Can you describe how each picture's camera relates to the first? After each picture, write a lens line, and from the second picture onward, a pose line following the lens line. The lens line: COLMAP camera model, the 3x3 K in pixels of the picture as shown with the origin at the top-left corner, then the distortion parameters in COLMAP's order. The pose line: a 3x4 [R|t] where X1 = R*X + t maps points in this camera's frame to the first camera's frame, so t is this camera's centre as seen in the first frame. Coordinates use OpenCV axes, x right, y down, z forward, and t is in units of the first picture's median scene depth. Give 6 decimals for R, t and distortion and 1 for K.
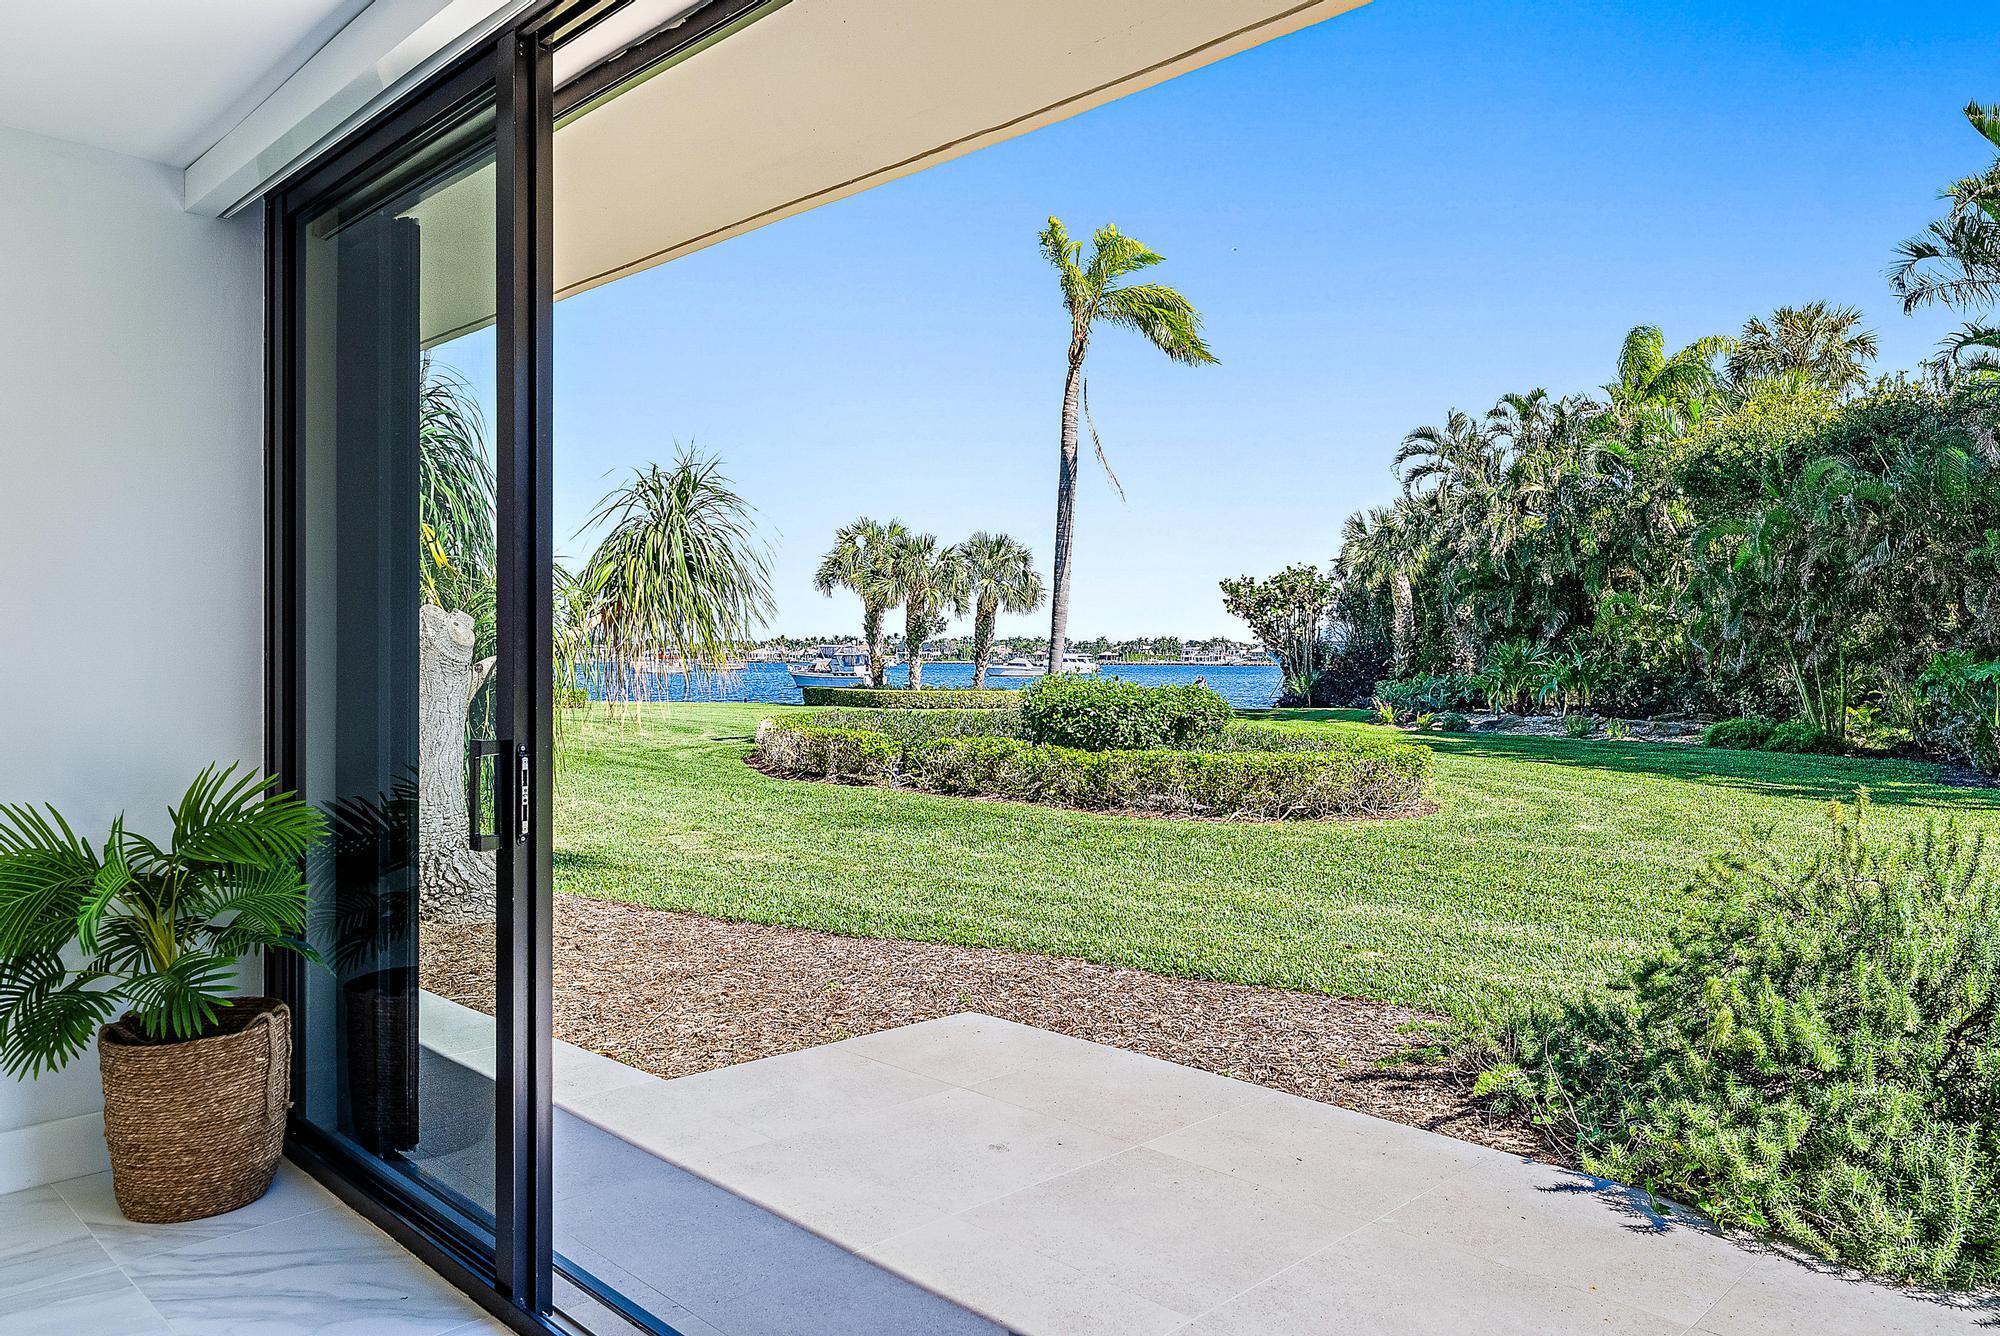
lens RADIAL K [[1345.1, 0, 997.2], [0, 1345.1, 666.9], [0, 0, 1]] dist [0.000132, 0.004417]
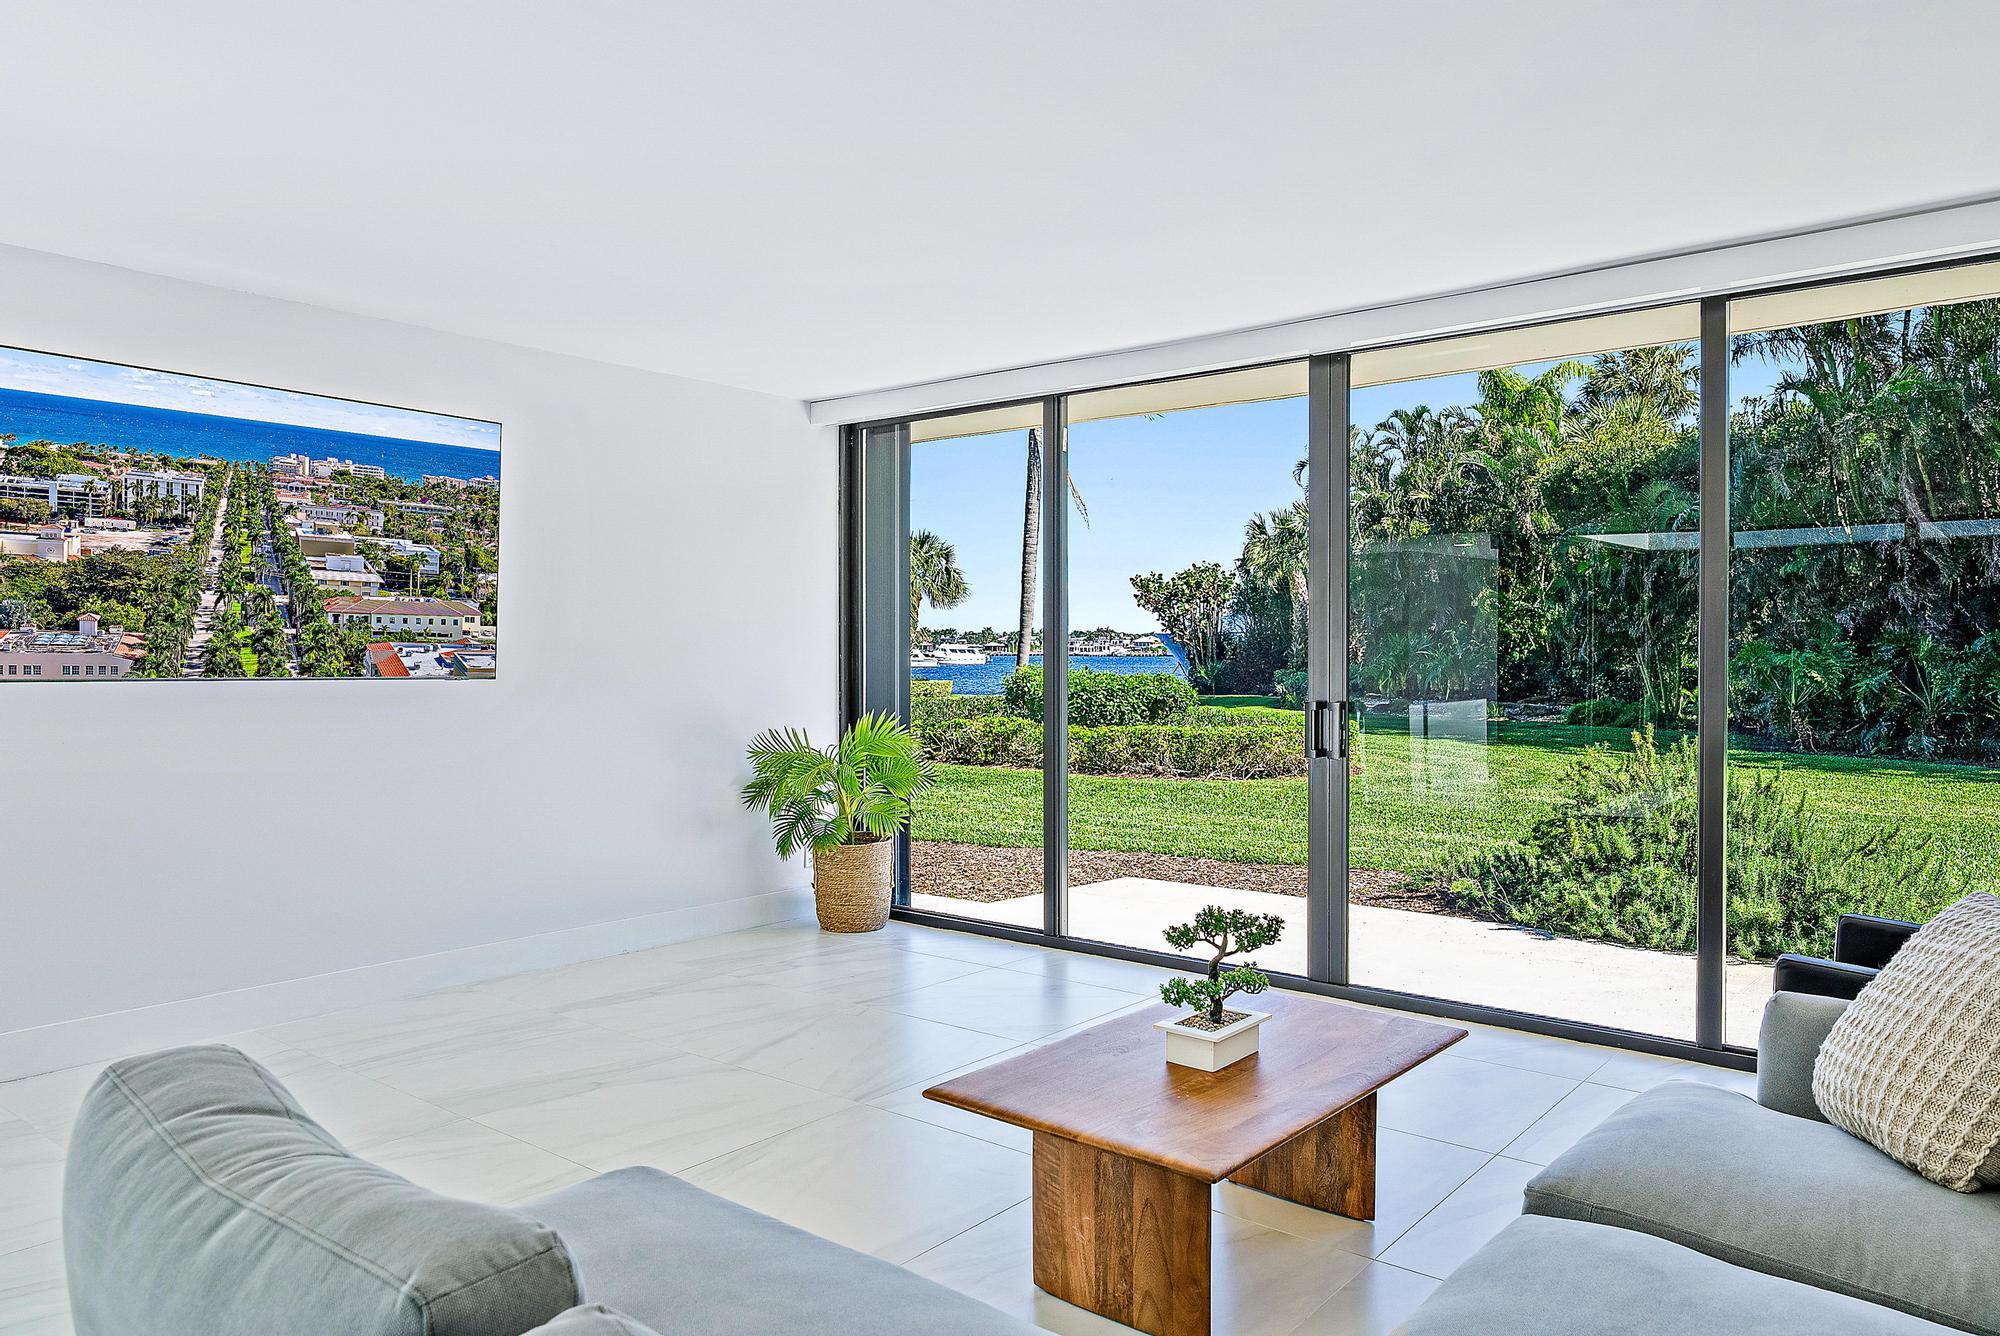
lens RADIAL K [[1345.1, 0, 1016.4], [0, 1345.1, 661.2], [0, 0, 1]] dist [0.000132, 0.004417]
pose [[0.995233, -0.004533, 0.097422, -0.058587], [0.004272, 0.999987, 0.002889, -0.000564], [-0.097434, -0.002459, 0.995239, -0.108455]]
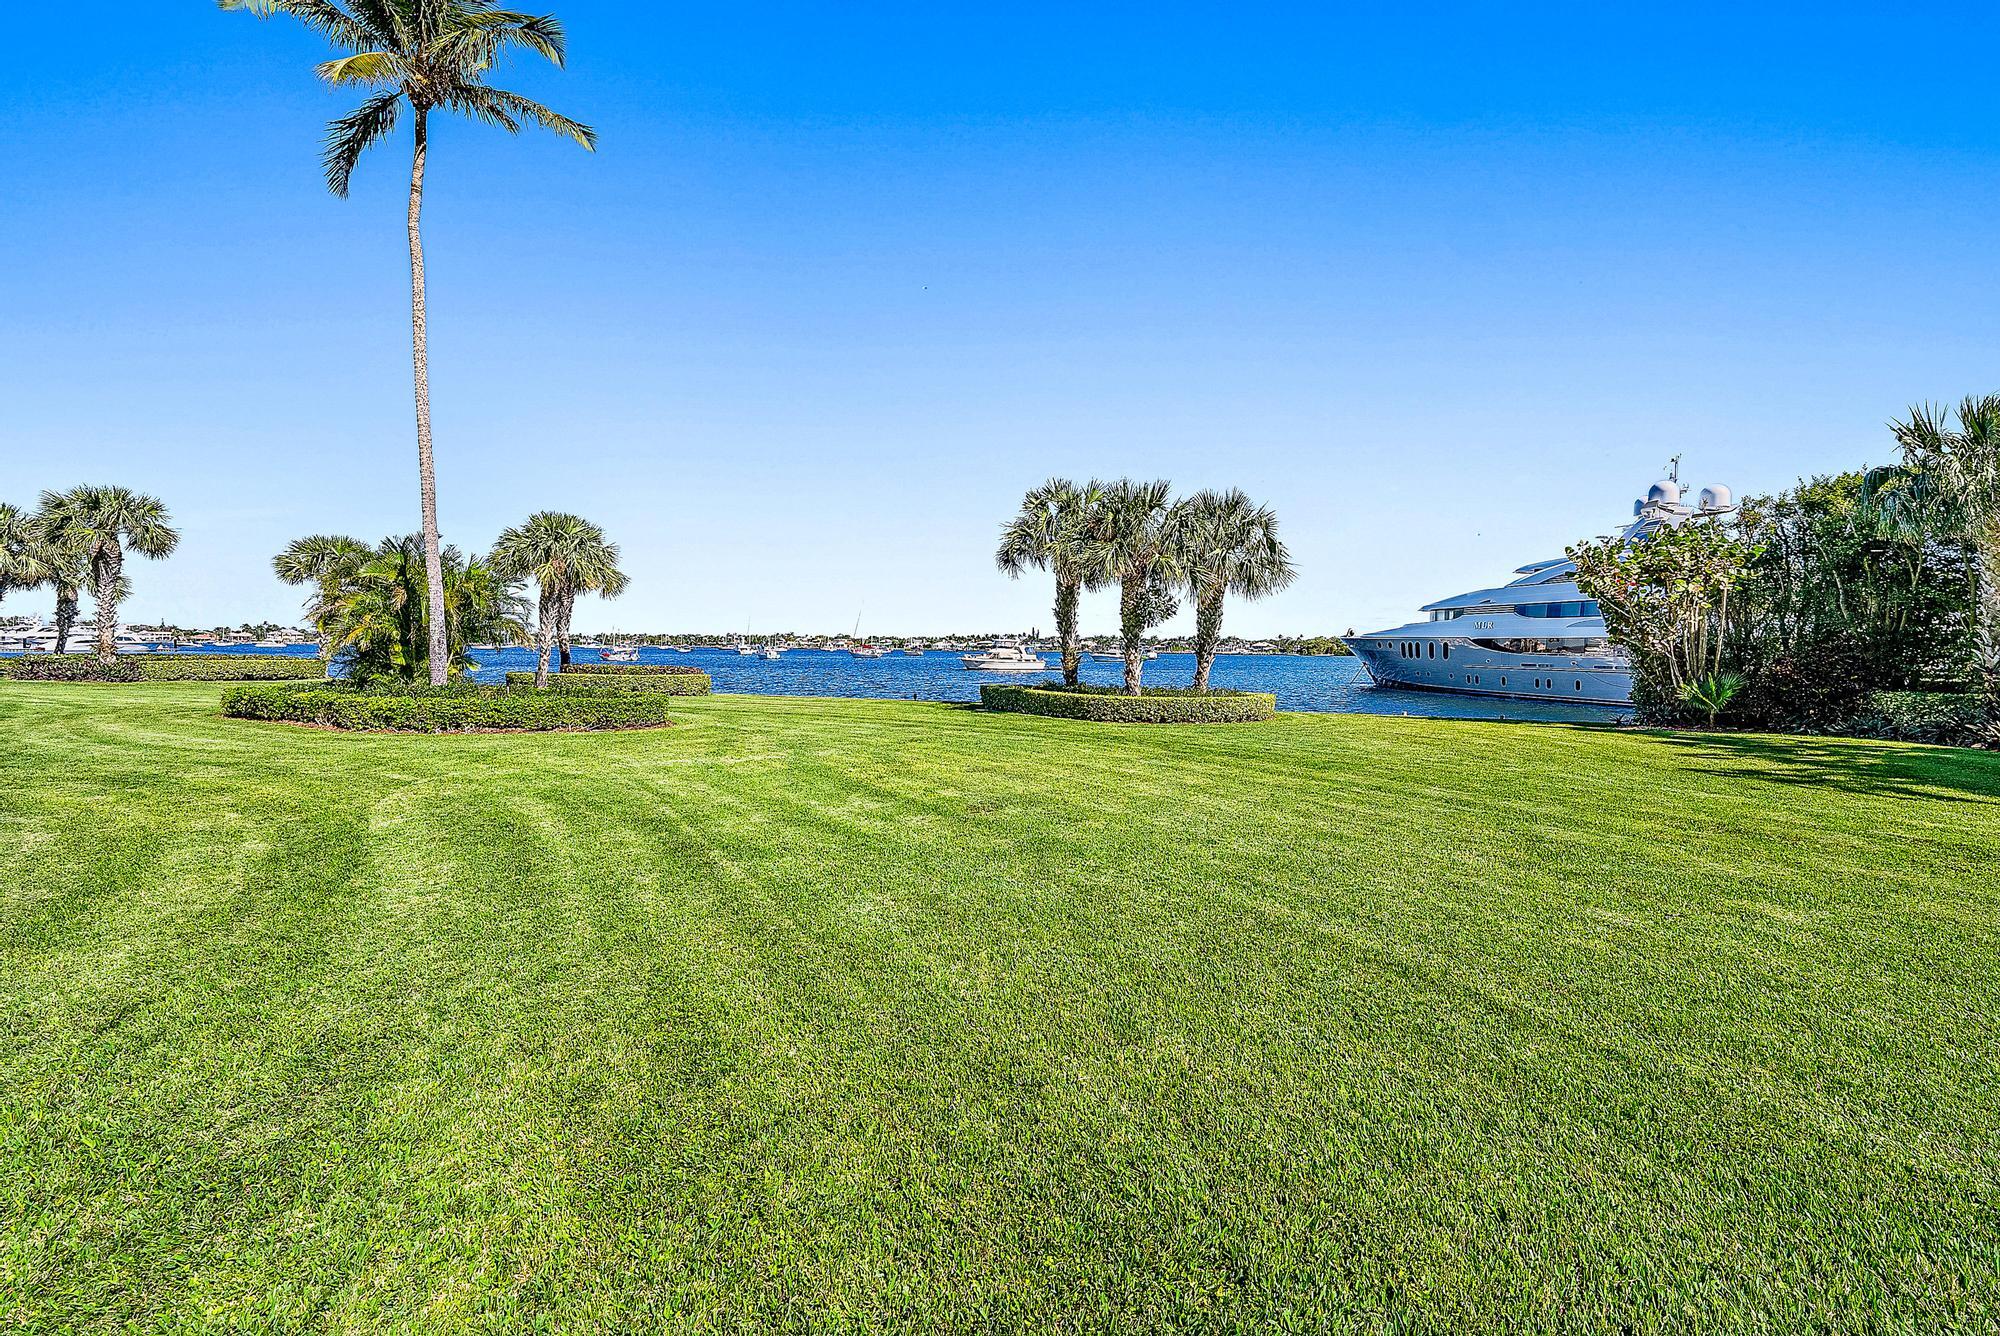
lens RADIAL K [[849.5, 0, 1002.2], [0, 849.5, 663.5], [0, 0, 1]] dist [-0.000039, -0.000001]
pose [[0.994910, 0.006999, -0.100528, -0.168927], [-0.005877, 0.999917, 0.011451, -0.009459], [0.100600, -0.010802, 0.994868, 1.022981]]
